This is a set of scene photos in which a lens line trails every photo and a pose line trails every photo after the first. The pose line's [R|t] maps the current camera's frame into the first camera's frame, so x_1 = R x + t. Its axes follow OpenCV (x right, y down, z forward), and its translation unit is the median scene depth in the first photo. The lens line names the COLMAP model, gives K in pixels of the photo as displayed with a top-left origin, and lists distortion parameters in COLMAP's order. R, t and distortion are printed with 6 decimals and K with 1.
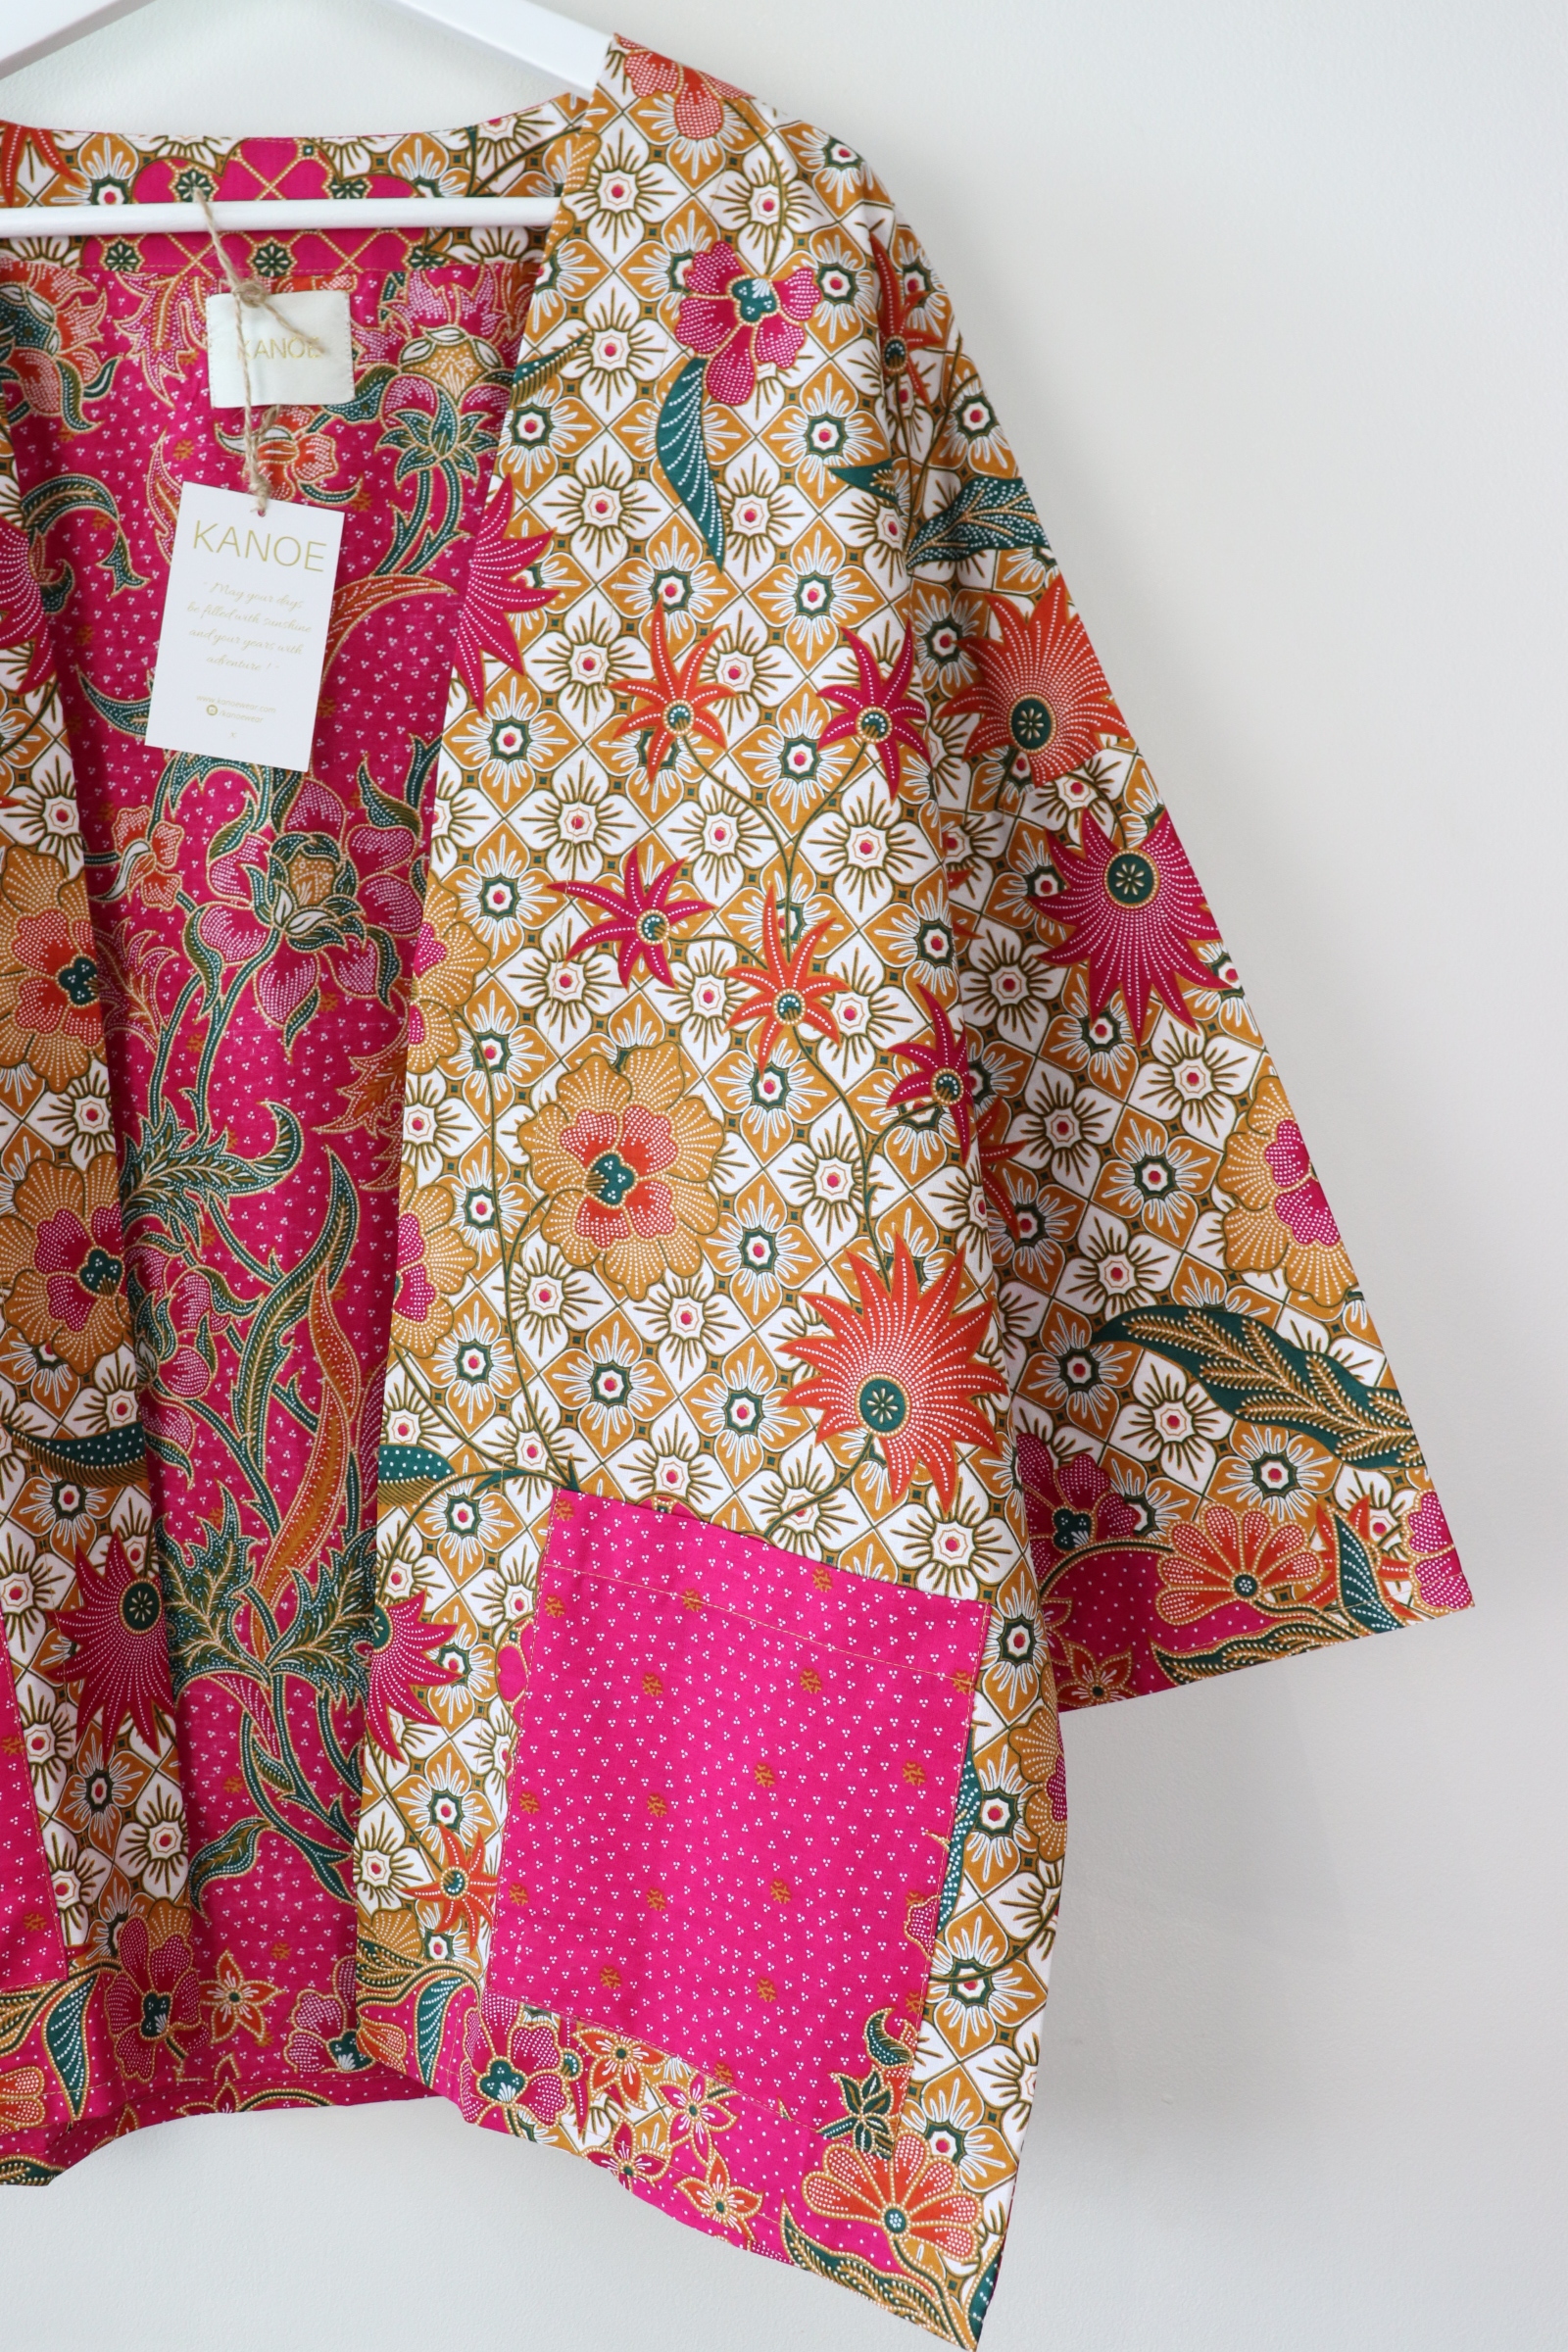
lens RADIAL K [[2207.7, 0, 773.4], [0, 2207.7, 1164.3], [0, 0, 1]] dist [-0.137493, 0.188815]
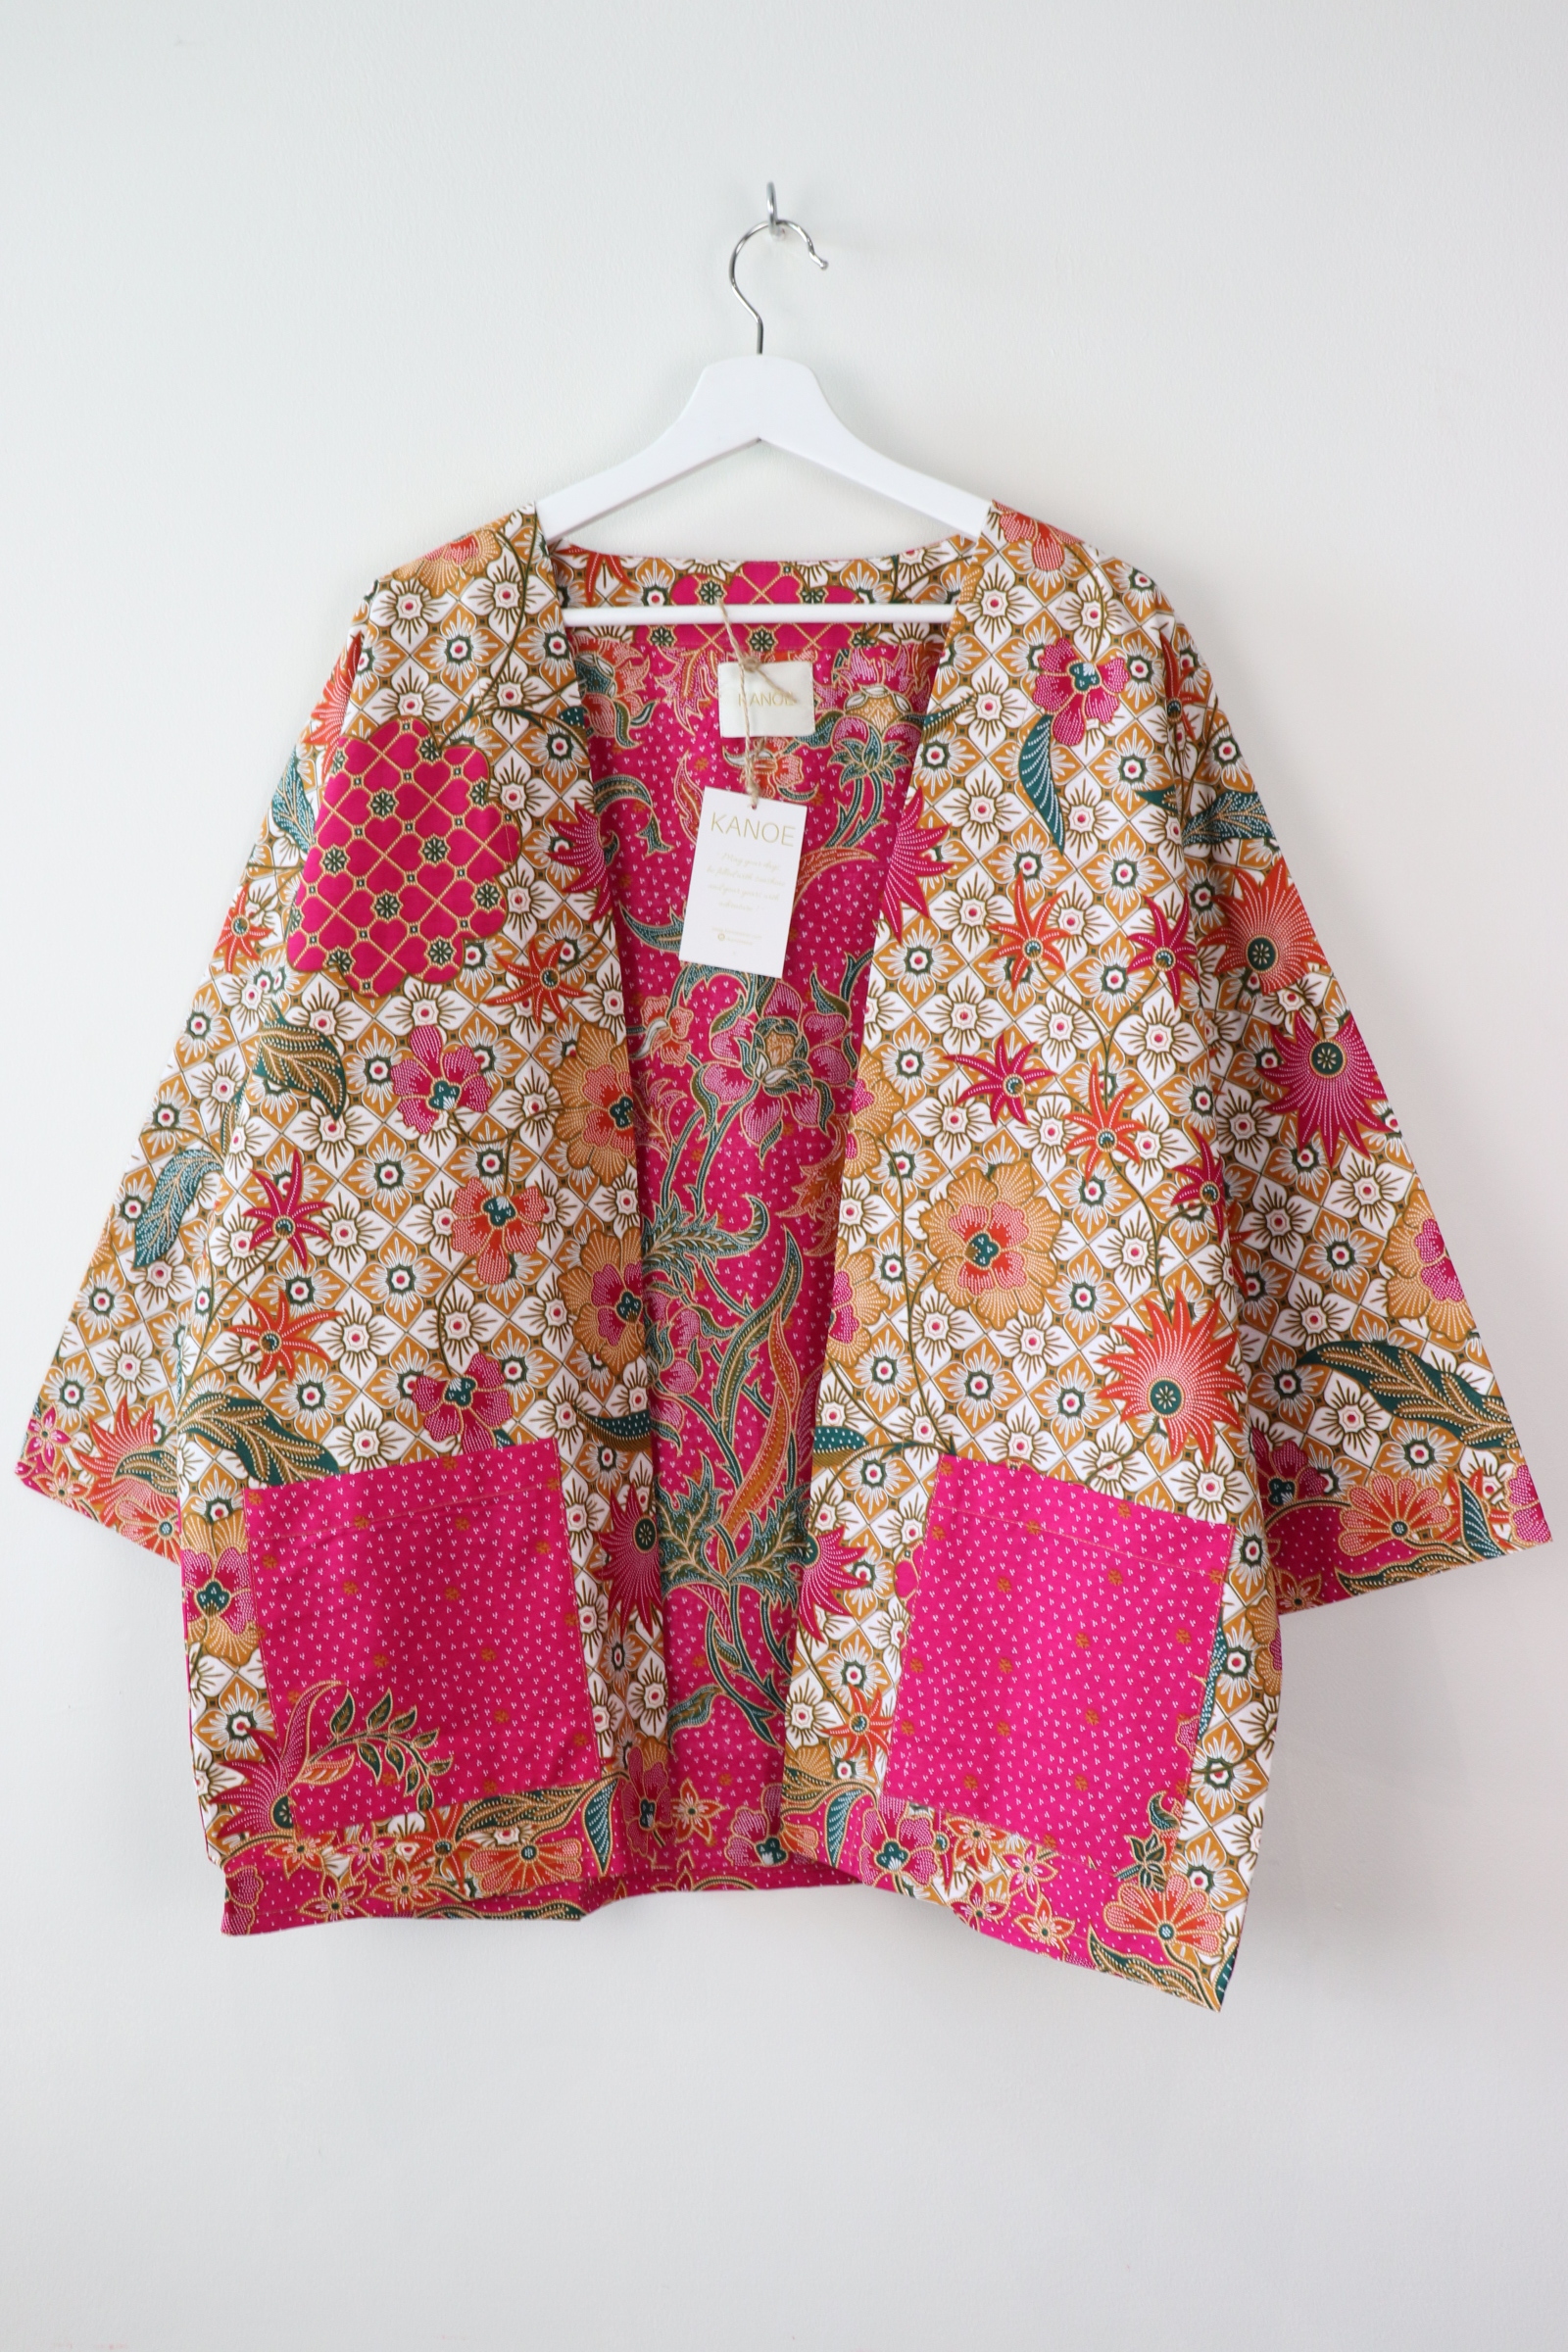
lens RADIAL K [[2207.7, 0, 773.4], [0, 2207.7, 1164.3], [0, 0, 1]] dist [-0.137493, 0.188815]
pose [[0.998009, 0.017142, -0.060692, -0.126642], [-0.019895, 0.998787, -0.045051, 0.019085], [0.059846, 0.046169, 0.997139, -0.530818]]
